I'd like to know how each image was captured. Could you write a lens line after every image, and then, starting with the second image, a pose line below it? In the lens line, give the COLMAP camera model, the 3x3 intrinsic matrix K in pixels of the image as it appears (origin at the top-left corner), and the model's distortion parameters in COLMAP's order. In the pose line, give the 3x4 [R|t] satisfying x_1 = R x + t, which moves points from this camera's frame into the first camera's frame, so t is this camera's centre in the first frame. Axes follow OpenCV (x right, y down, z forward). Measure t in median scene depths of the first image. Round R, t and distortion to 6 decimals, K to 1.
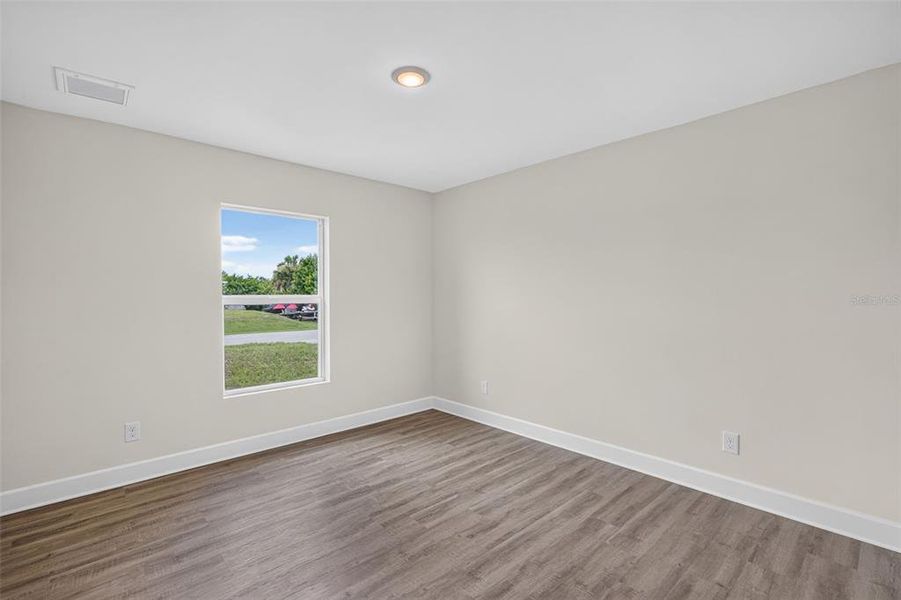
lens RADIAL K [[418.5, 0, 447.3], [0, 418.5, 298.6], [0, 0, 1]] dist [0.011407, 0.000589]
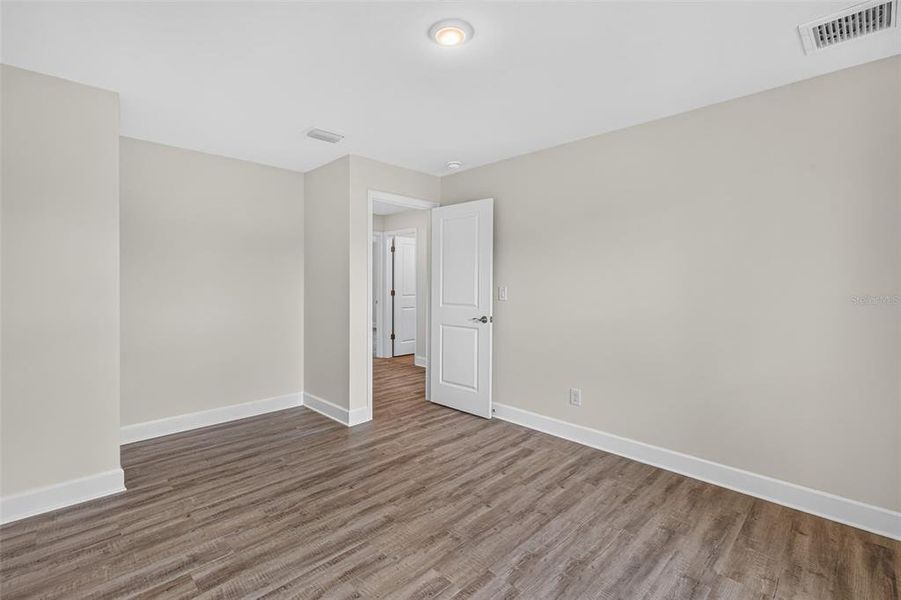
lens RADIAL K [[418.5, 0, 447.5], [0, 418.5, 295.8], [0, 0, 1]] dist [0.011407, 0.000589]
pose [[-0.998848, 0.004052, -0.047805, -0.041159], [0.001944, 0.999027, 0.044063, -0.010576], [0.047937, 0.043919, -0.997884, 1.894367]]
